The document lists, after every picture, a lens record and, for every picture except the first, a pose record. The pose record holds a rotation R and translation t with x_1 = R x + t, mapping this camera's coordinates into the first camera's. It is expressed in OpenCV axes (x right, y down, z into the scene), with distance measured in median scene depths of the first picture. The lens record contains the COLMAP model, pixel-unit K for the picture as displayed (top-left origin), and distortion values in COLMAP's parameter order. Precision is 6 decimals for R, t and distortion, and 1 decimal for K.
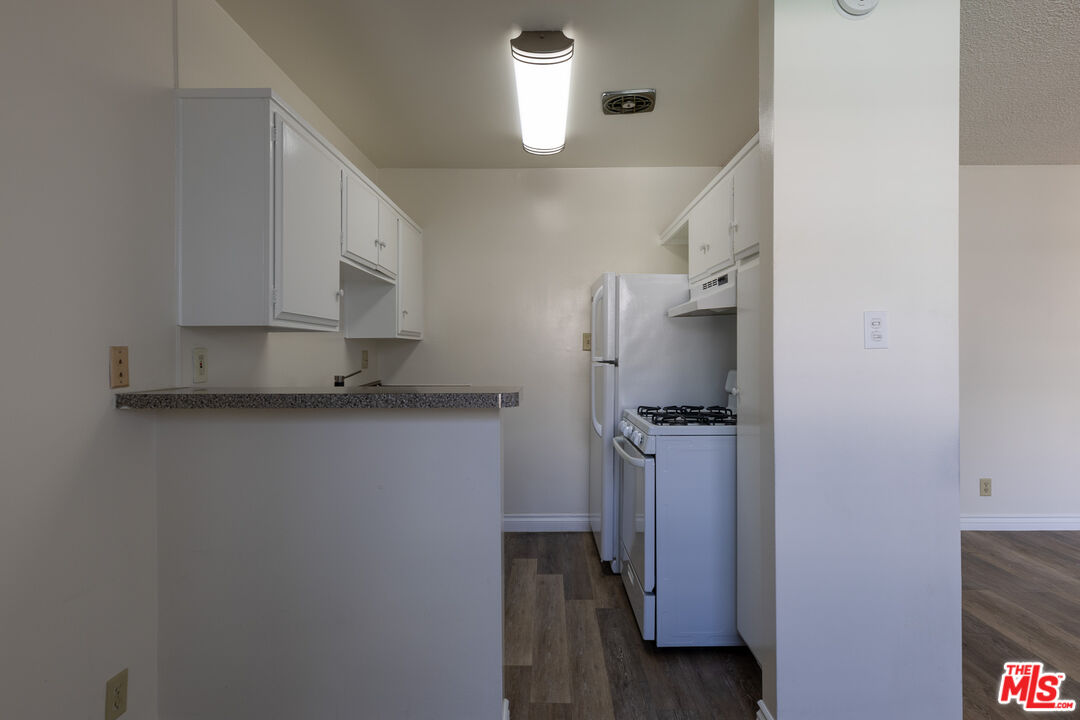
lens RADIAL K [[601.1, 0, 548.8], [0, 601.1, 351.2], [0, 0, 1]] dist [0.001123, 0.000560]
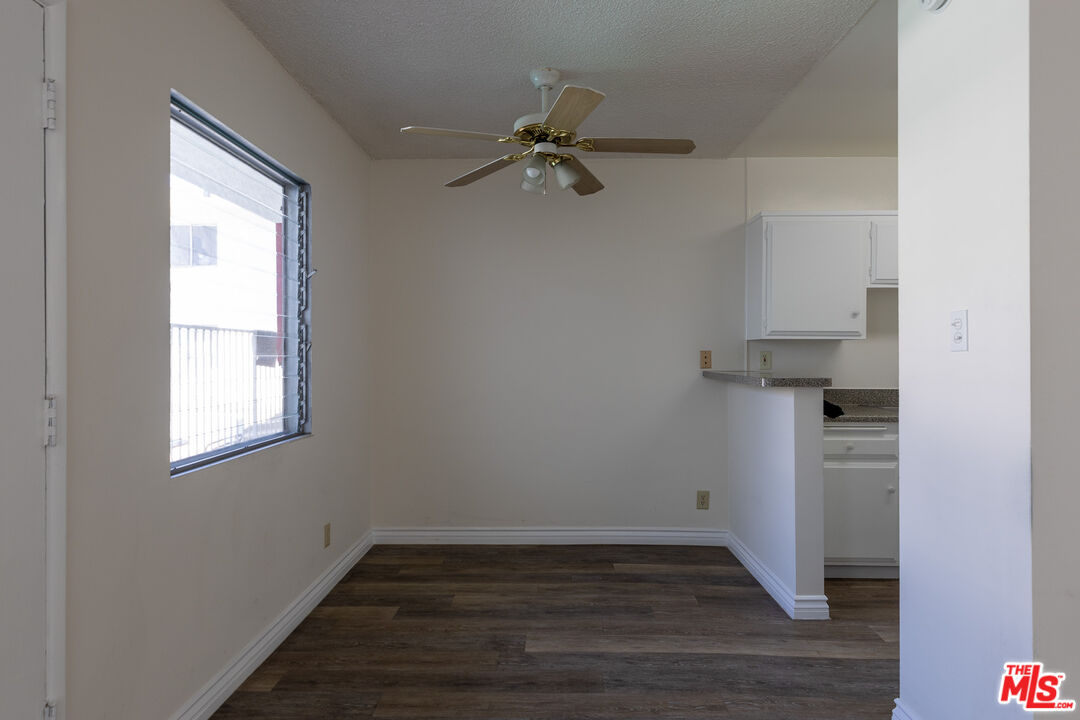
lens RADIAL K [[601.1, 0, 548.8], [0, 601.1, 351.2], [0, 0, 1]] dist [0.001123, 0.000560]
pose [[0.000546, -0.001821, -0.999998, 0.965981], [0.000504, 0.999998, -0.001821, -0.001312], [1.000000, -0.000503, 0.000547, 0.240087]]
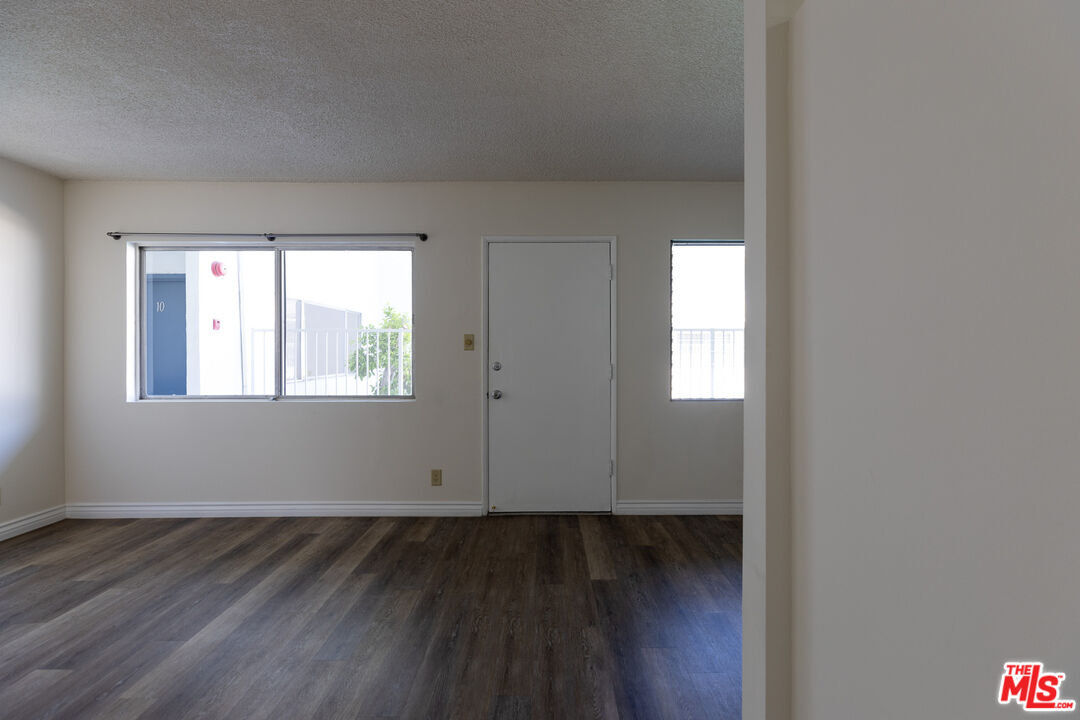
lens RADIAL K [[496.8, 0, 558.9], [0, 496.8, 353.6], [0, 0, 1]] dist [-0.000368, 0.000257]
pose [[-0.999697, 0.005770, -0.023919, 0.638329], [0.005668, 0.999975, 0.004316, 0.002602], [0.023944, 0.004180, -0.999705, 1.124420]]
